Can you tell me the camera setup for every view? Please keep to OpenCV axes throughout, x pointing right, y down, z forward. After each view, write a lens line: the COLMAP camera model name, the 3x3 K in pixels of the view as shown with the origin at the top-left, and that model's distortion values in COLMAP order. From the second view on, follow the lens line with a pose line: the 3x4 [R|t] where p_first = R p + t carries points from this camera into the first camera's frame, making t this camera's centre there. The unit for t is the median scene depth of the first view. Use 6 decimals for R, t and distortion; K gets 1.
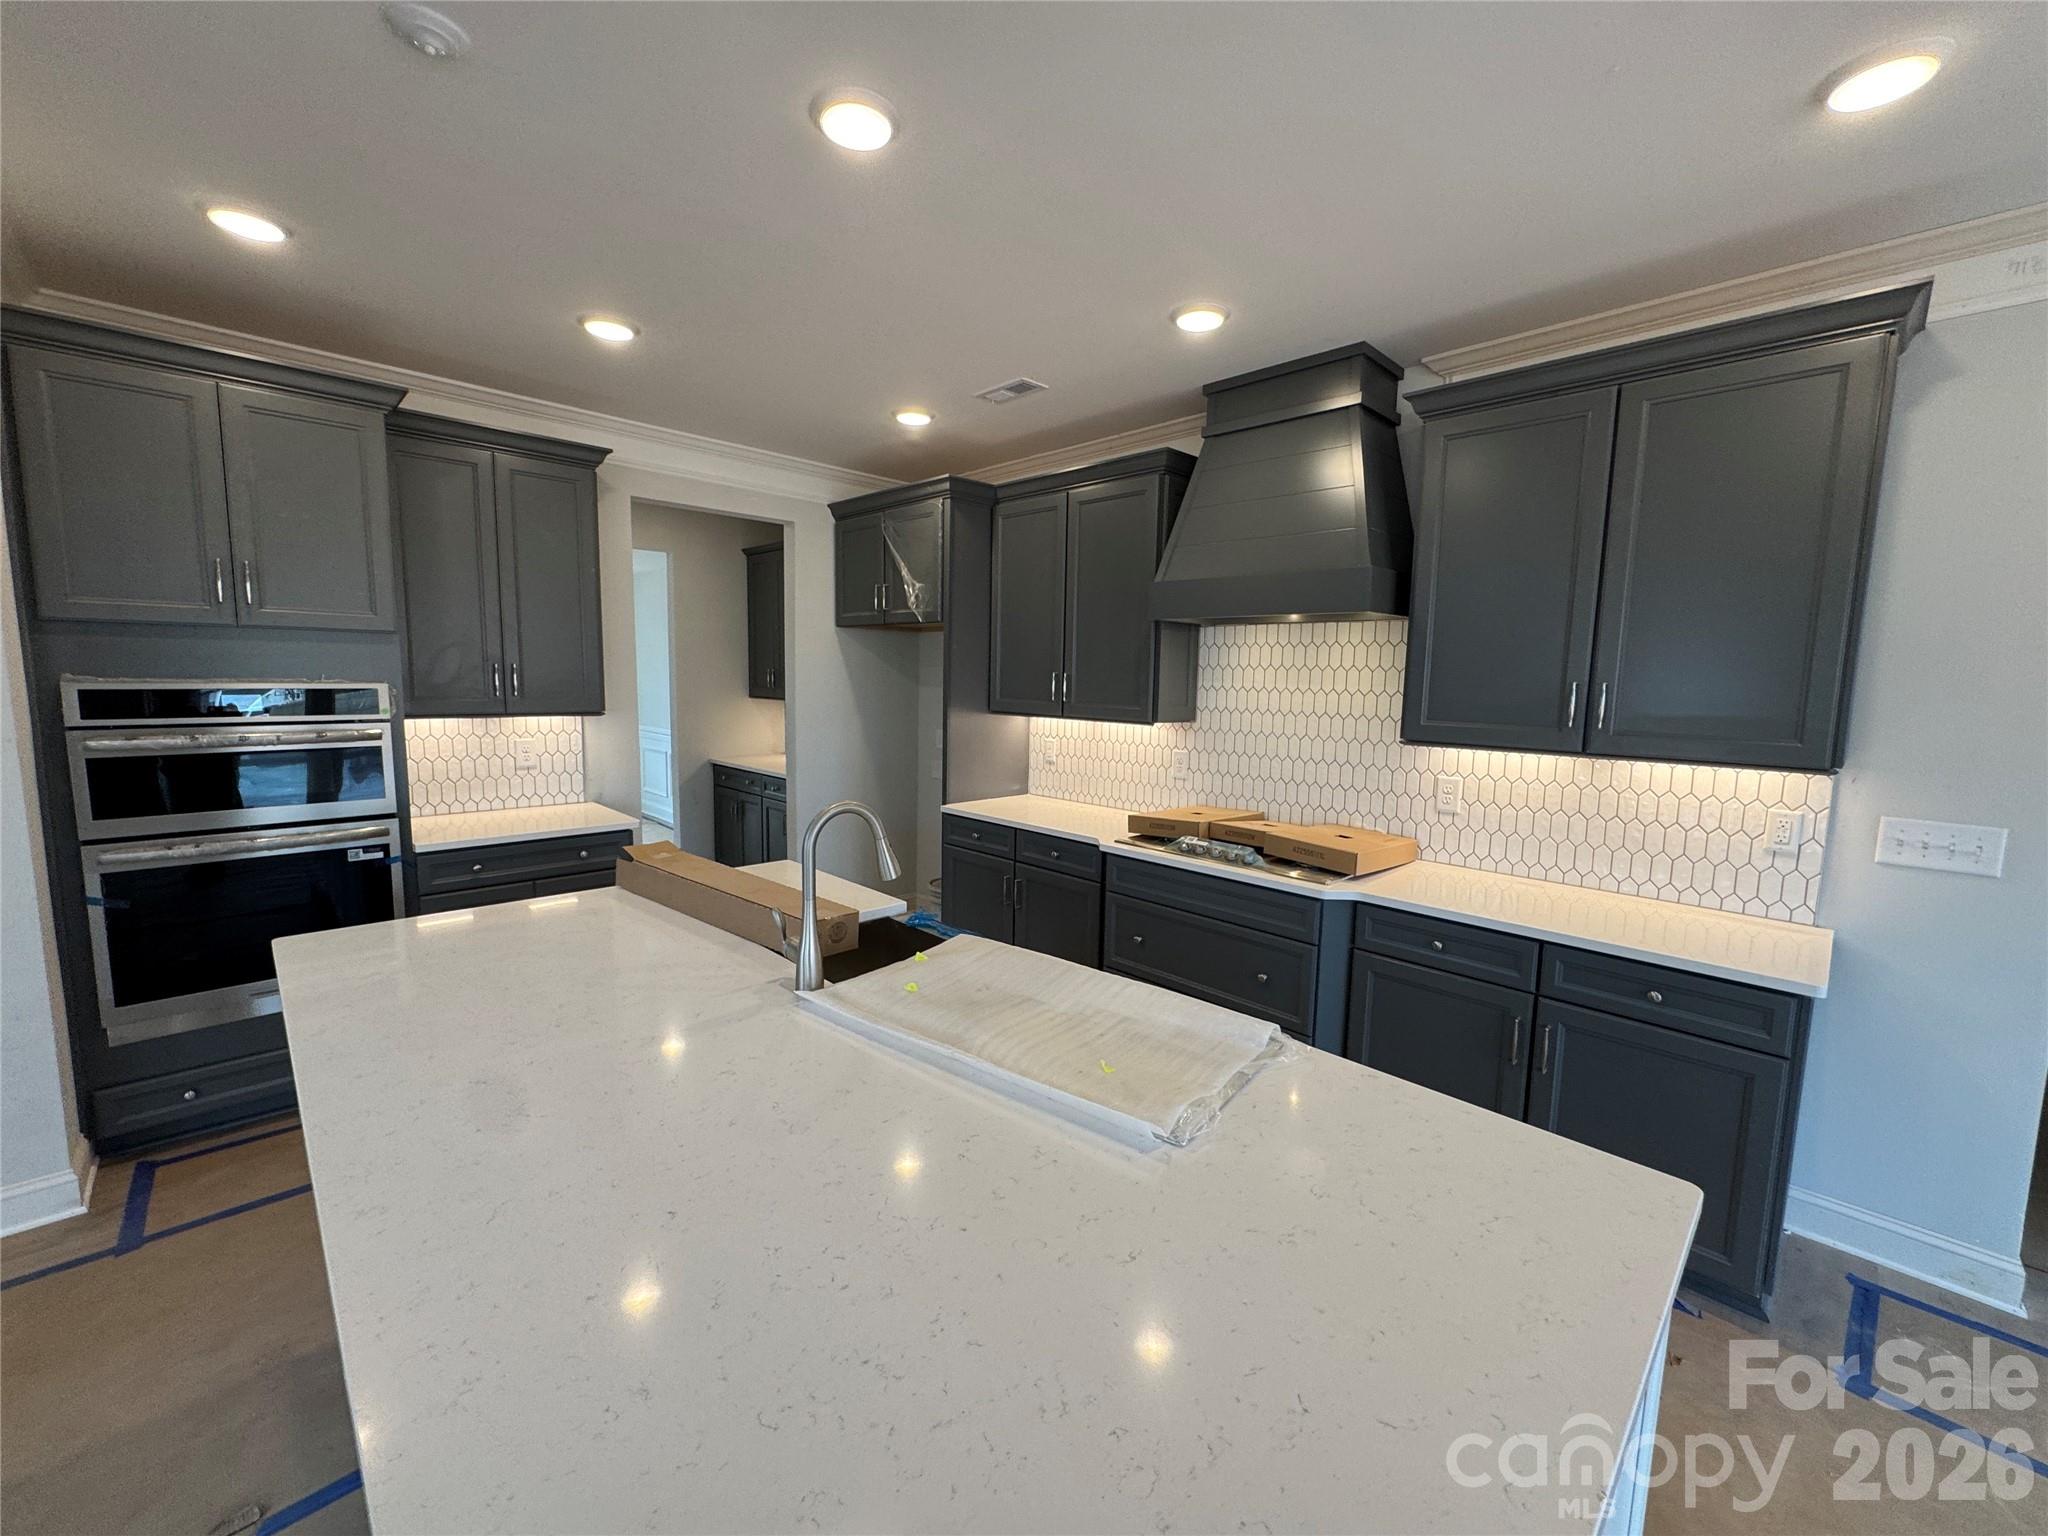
lens RADIAL K [[818.6, 0, 1020.7], [0, 818.6, 768.5], [0, 0, 1]] dist [-0.001290, 0.000014]
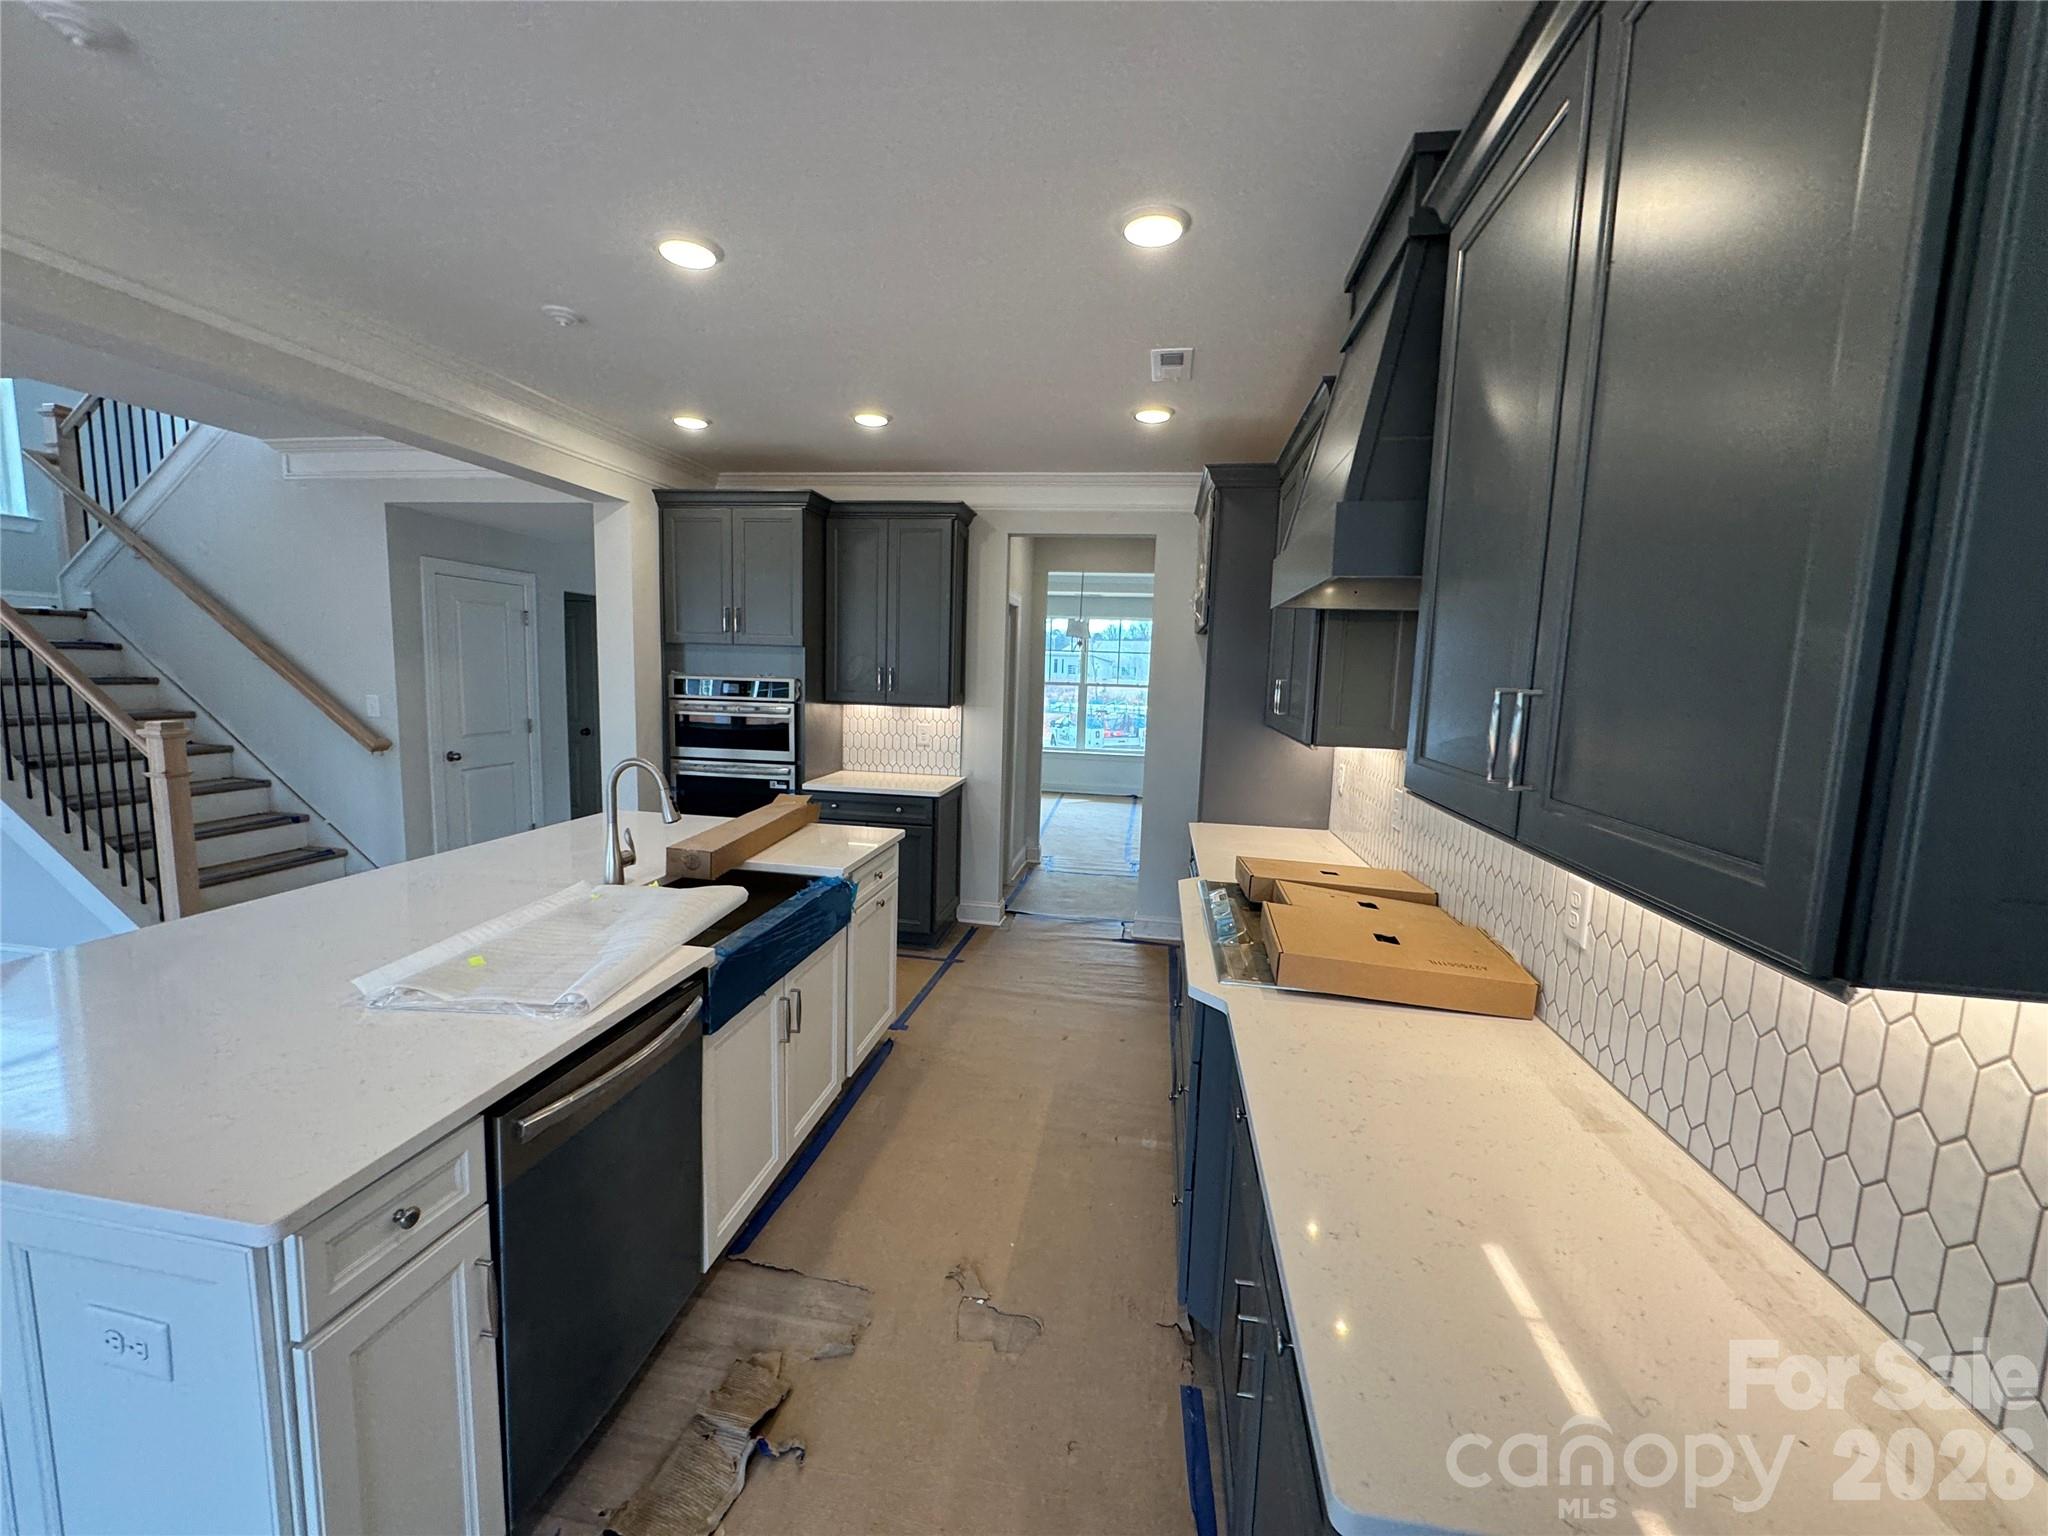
lens RADIAL K [[818.6, 0, 1021.9], [0, 818.6, 768.5], [0, 0, 1]] dist [-0.001290, 0.000014]
pose [[0.592303, 0.096795, -0.799880, 0.754115], [-0.112228, 0.992991, 0.037060, -0.039888], [0.797861, 0.067818, 0.599014, 0.411977]]
